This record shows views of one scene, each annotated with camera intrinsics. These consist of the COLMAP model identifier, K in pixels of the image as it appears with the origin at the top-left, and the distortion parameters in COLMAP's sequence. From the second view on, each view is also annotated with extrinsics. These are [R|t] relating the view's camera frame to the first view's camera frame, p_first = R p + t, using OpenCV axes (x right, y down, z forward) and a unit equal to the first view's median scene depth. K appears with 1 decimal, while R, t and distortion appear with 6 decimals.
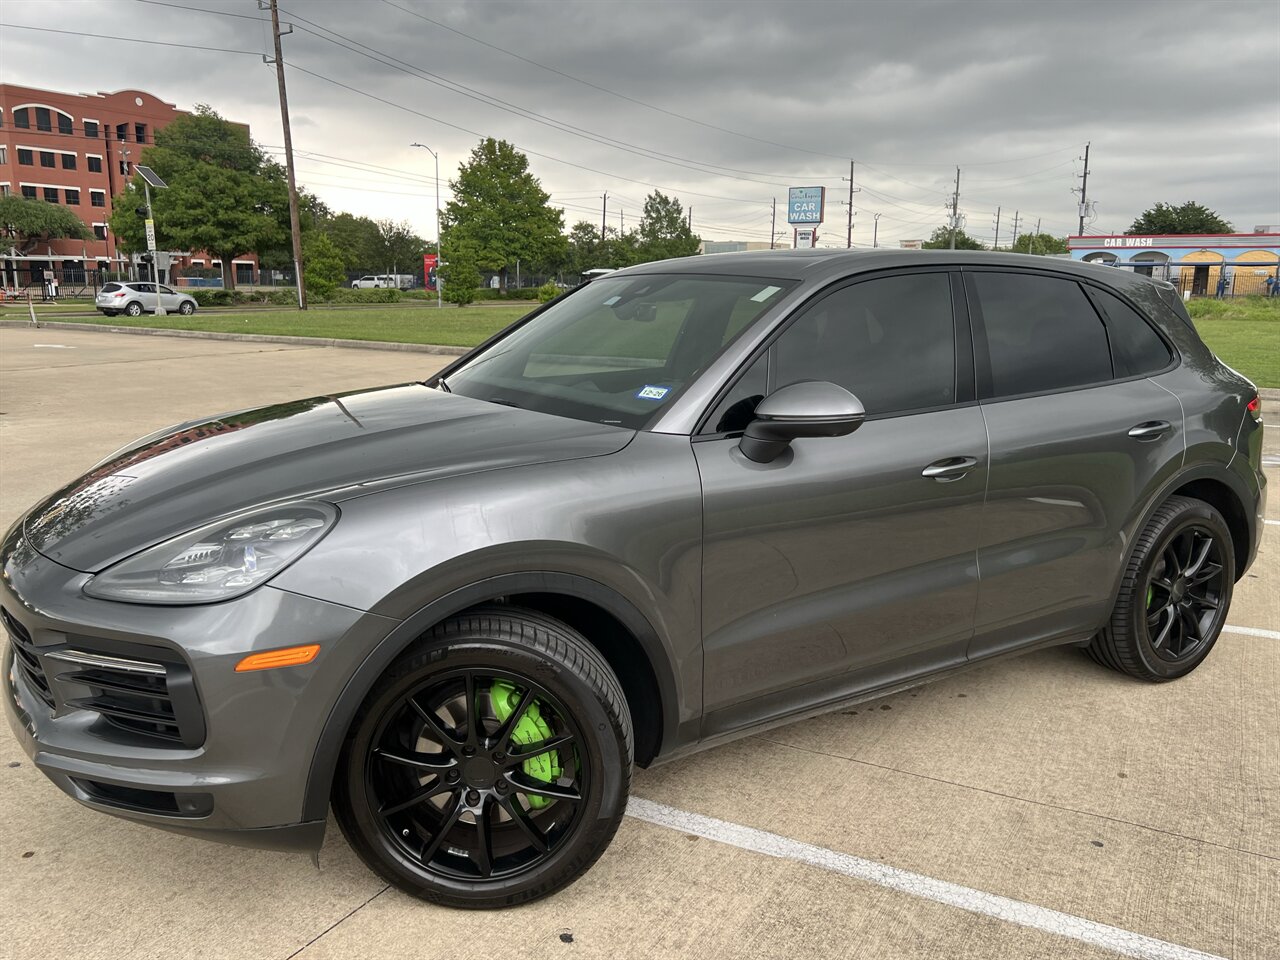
lens RADIAL K [[1031.4, 0, 646.4], [0, 1031.4, 507.9], [0, 0, 1]] dist [0.031481, -0.018508]
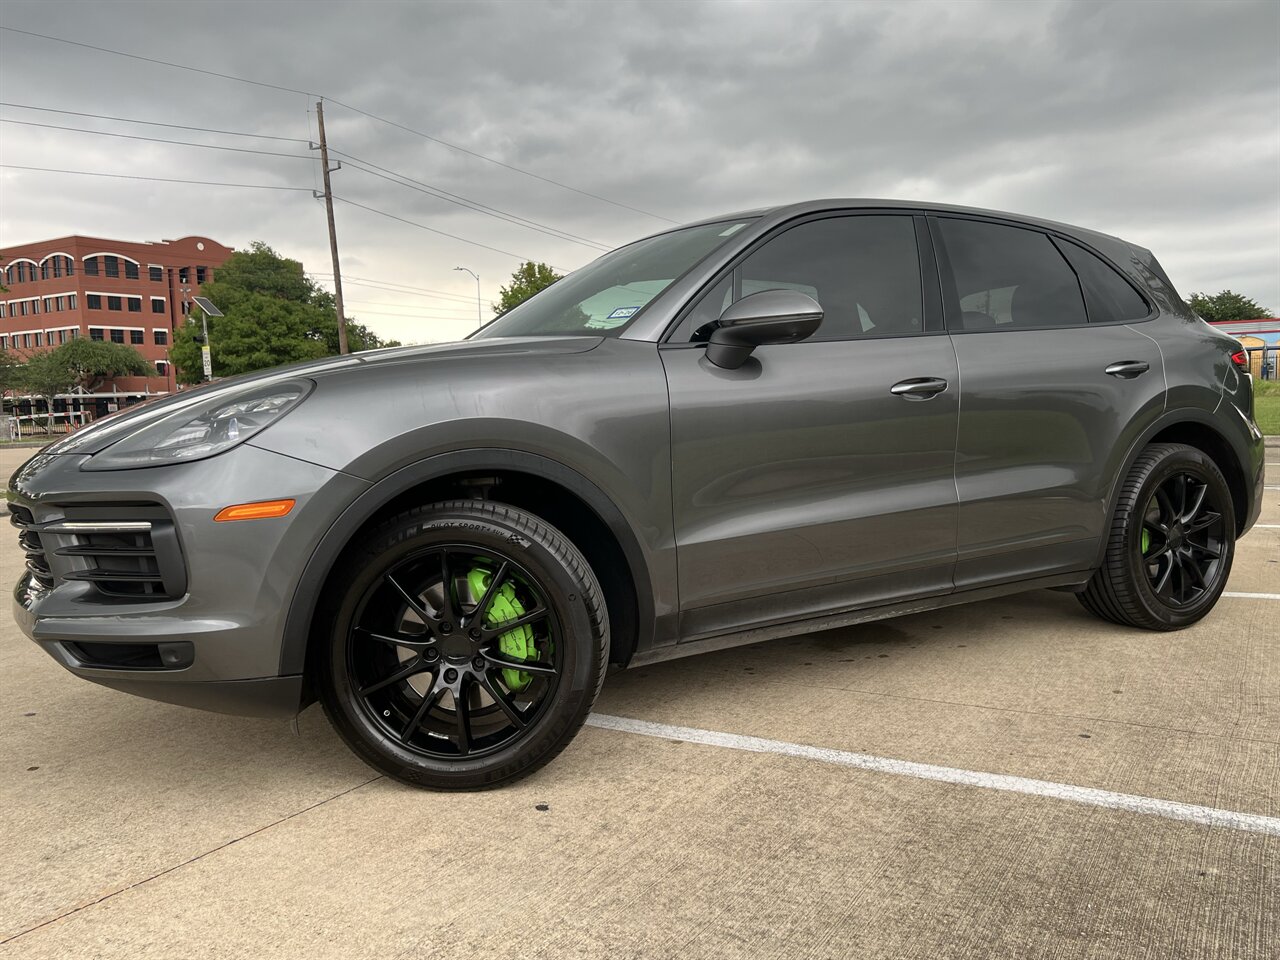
lens RADIAL K [[1031.2, 0, 645.6], [0, 1031.2, 510.7], [0, 0, 1]] dist [0.044178, -0.033959]
pose [[0.998346, -0.036694, -0.044263, 0.065165], [0.031753, 0.993688, -0.107589, 0.195508], [0.047931, 0.106006, 0.993210, -0.026113]]
